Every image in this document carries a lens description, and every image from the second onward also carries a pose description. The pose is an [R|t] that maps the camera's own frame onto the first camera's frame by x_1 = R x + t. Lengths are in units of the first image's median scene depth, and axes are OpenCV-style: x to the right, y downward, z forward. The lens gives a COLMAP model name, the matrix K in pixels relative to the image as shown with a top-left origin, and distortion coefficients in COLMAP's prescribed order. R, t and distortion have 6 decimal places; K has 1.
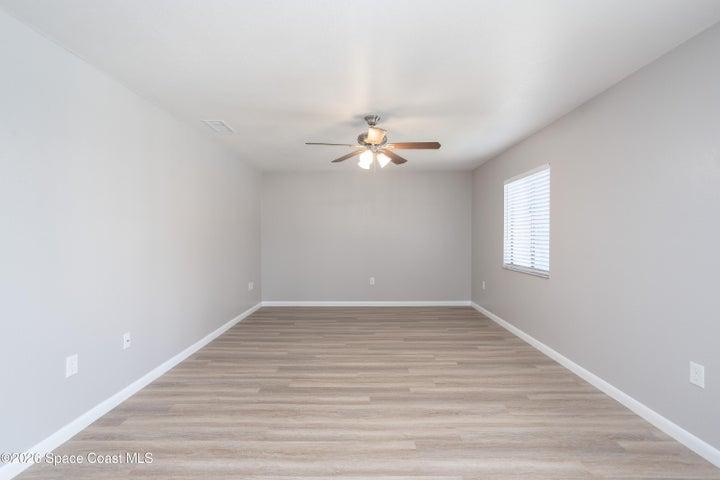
lens RADIAL K [[344.6, 0, 360.0], [0, 344.6, 240.0], [0, 0, 1]] dist [0.000449, 0.000489]
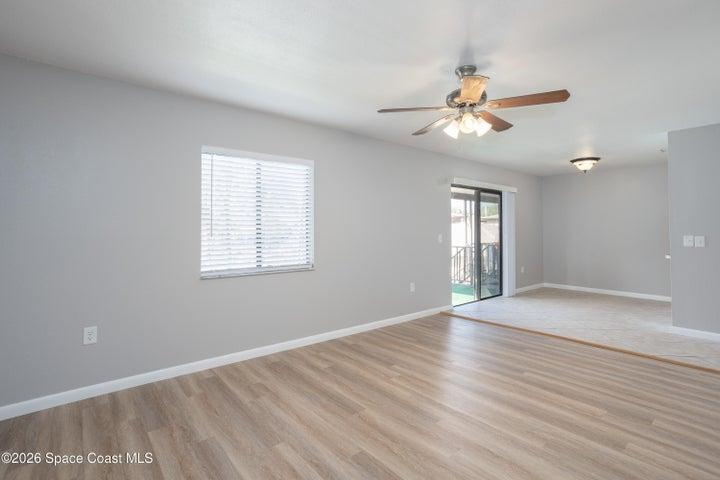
lens RADIAL K [[344.6, 0, 360.0], [0, 344.6, 240.0], [0, 0, 1]] dist [0.000449, 0.000489]
pose [[-0.646171, -0.003364, 0.763185, -0.431507], [0.007375, 0.999916, 0.010652, 0.004991], [-0.763157, 0.012512, -0.646092, 1.891716]]
